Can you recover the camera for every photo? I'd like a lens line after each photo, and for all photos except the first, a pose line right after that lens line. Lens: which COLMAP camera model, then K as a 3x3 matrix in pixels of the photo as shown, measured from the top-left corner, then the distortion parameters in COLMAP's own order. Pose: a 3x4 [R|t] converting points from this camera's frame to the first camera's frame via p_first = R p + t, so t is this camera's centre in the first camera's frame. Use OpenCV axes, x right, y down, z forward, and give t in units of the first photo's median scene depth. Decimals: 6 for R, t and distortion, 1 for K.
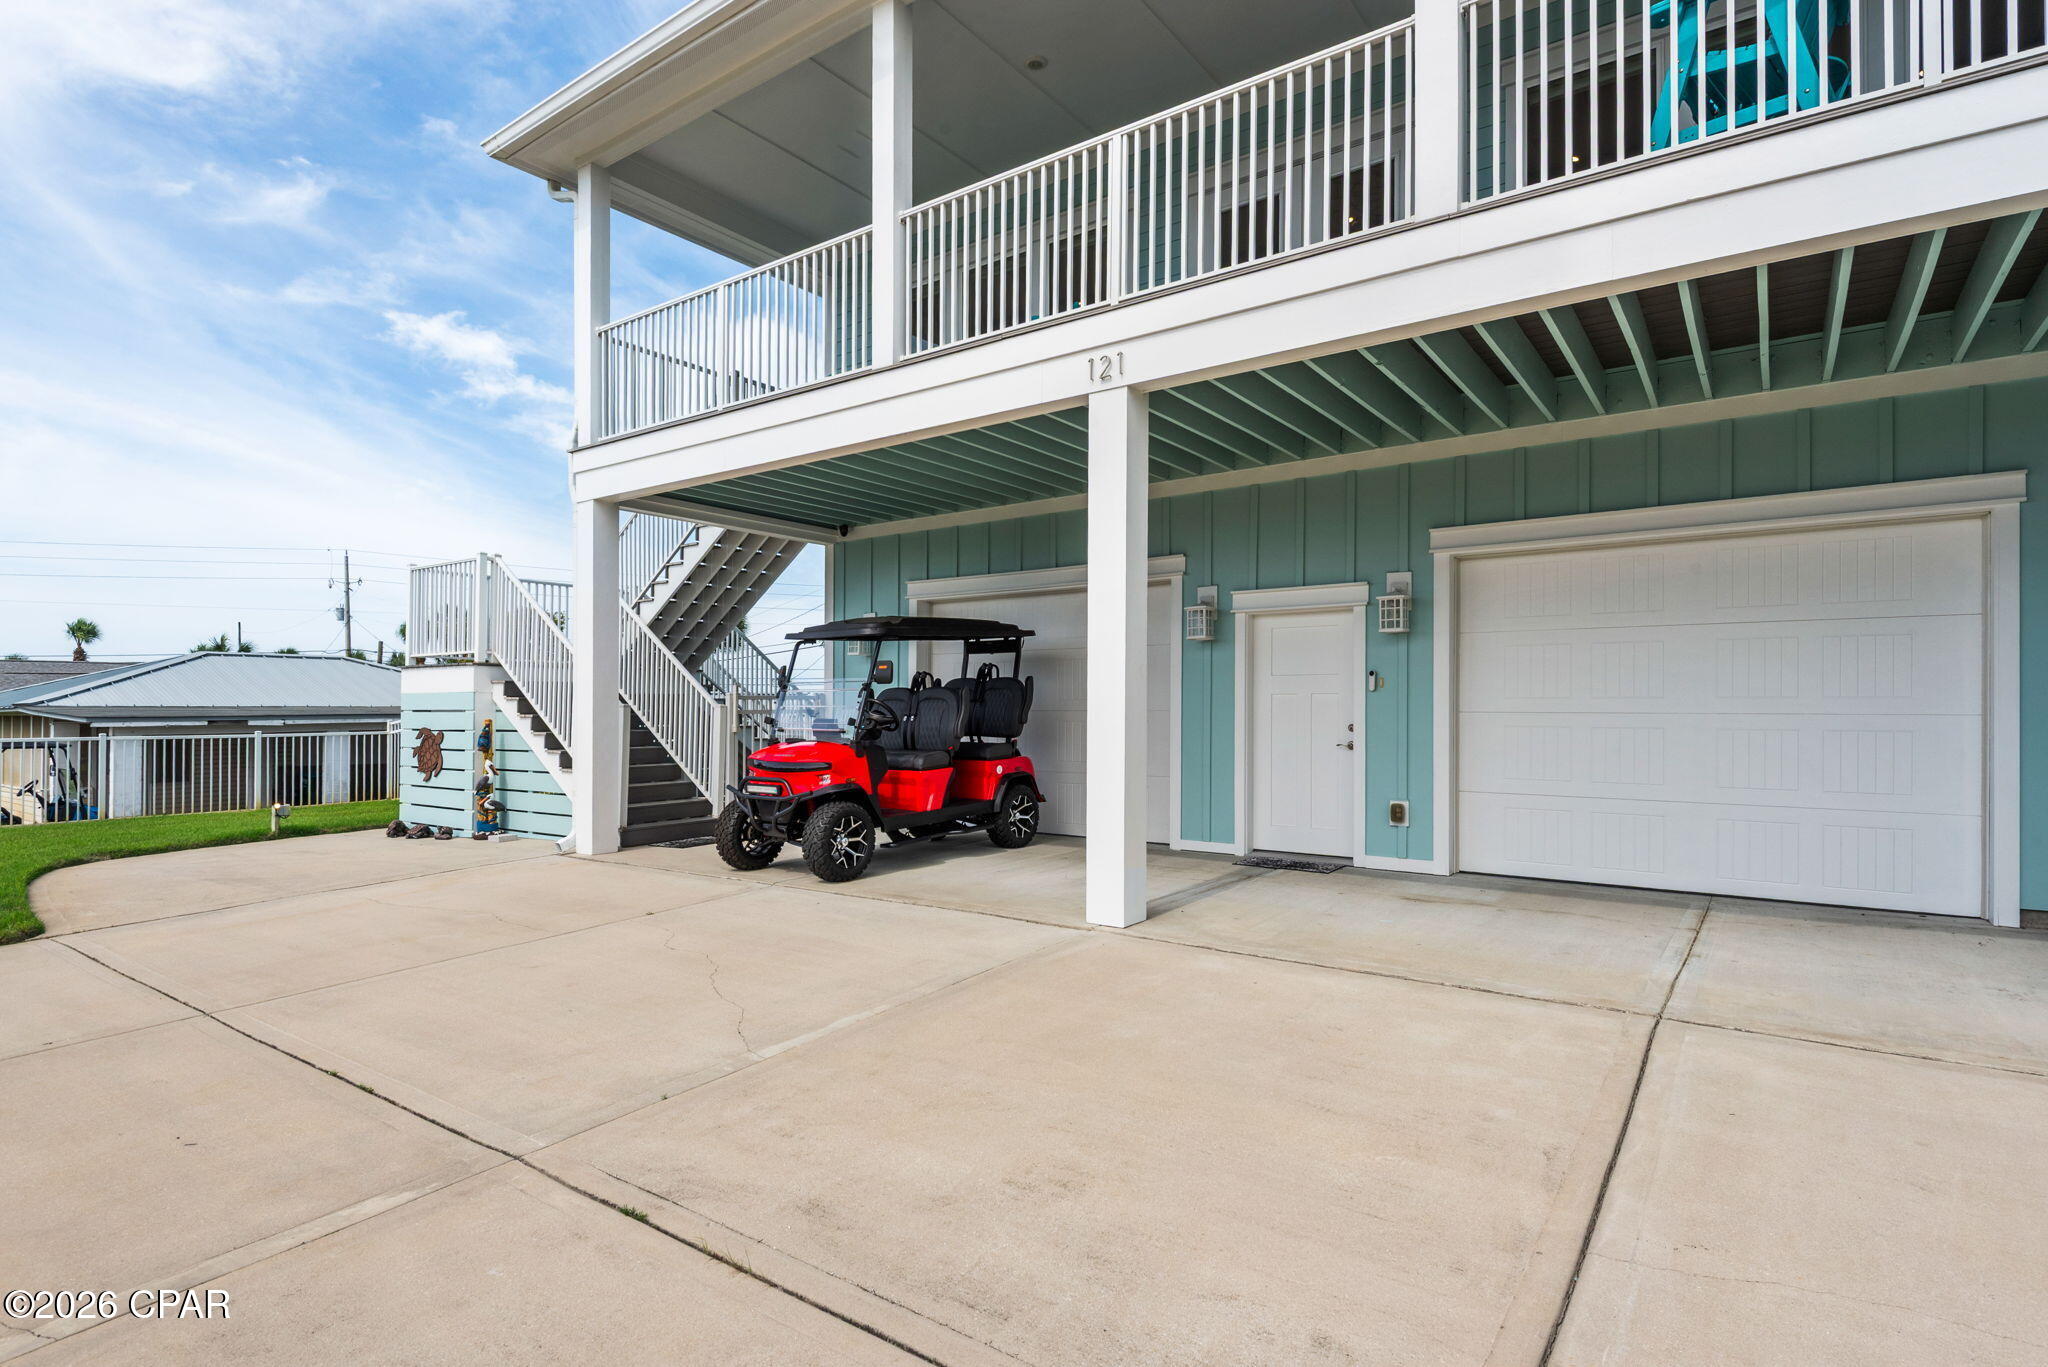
lens RADIAL K [[1032.6, 0, 1024.7], [0, 1032.6, 693.4], [0, 0, 1]] dist [0.018913, -0.000745]
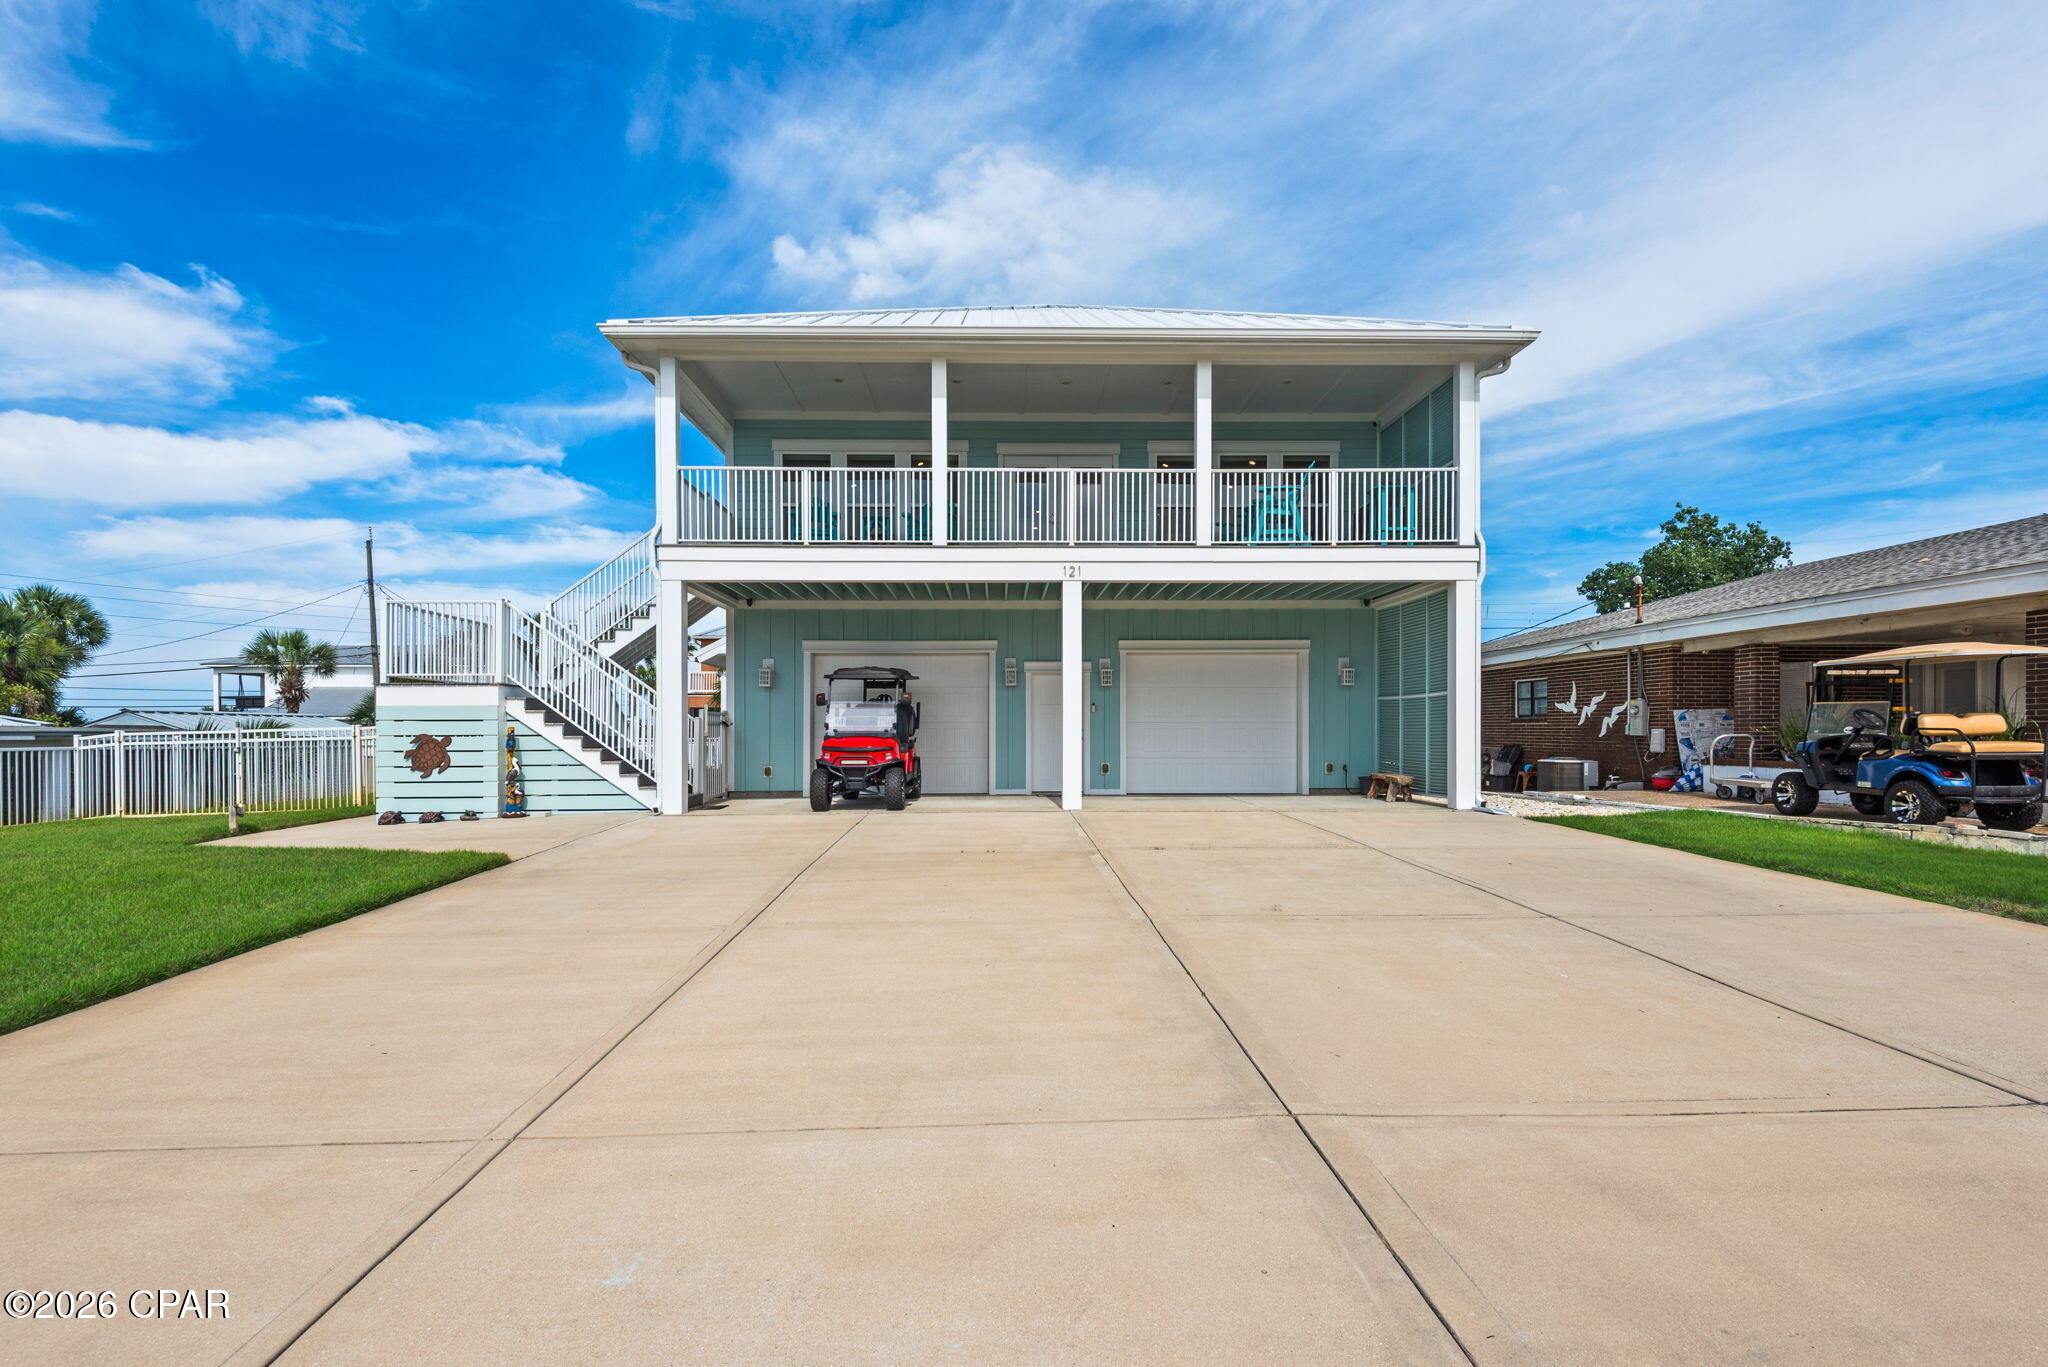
lens RADIAL K [[969.6, 0, 1037.9], [0, 969.6, 697.3], [0, 0, 1]] dist [0.015065, -0.001339]
pose [[0.788737, 0.019487, 0.614422, -0.747491], [-0.006903, 0.999715, -0.022845, 0.010617], [-0.614692, 0.013777, 0.788647, -0.386319]]
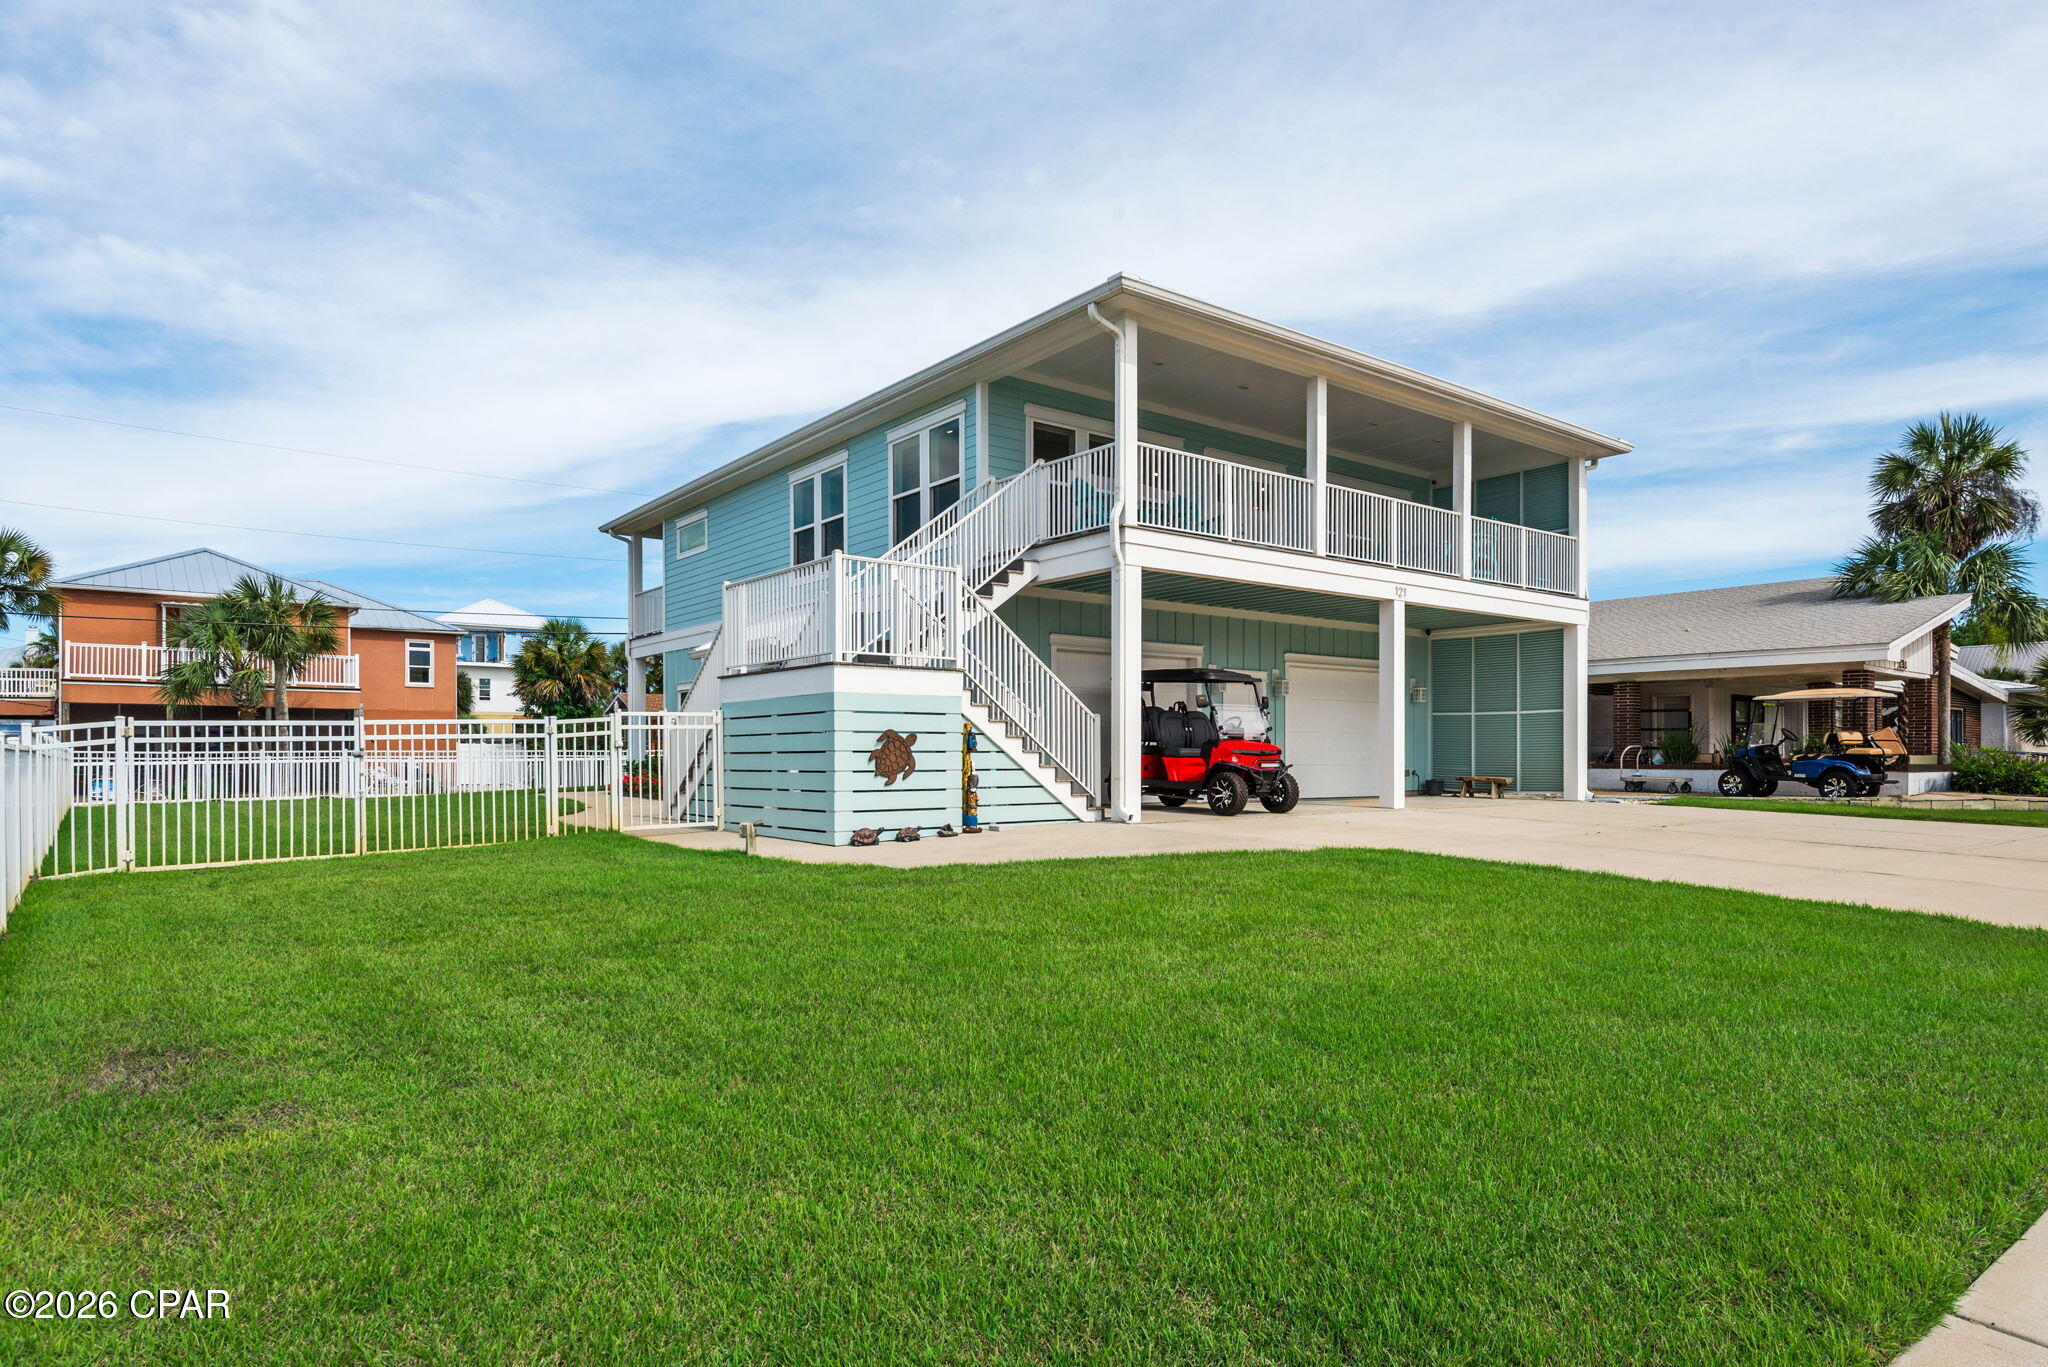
lens RADIAL K [[1140.4, 0, 1022.6], [0, 1140.4, 733.5], [0, 0, 1]] dist [0.000838, 0.000931]
pose [[0.285583, 0.017836, 0.958188, -1.636286], [-0.016776, 0.999767, -0.013610, 0.050836], [-0.958207, -0.012187, 0.285815, 0.600487]]
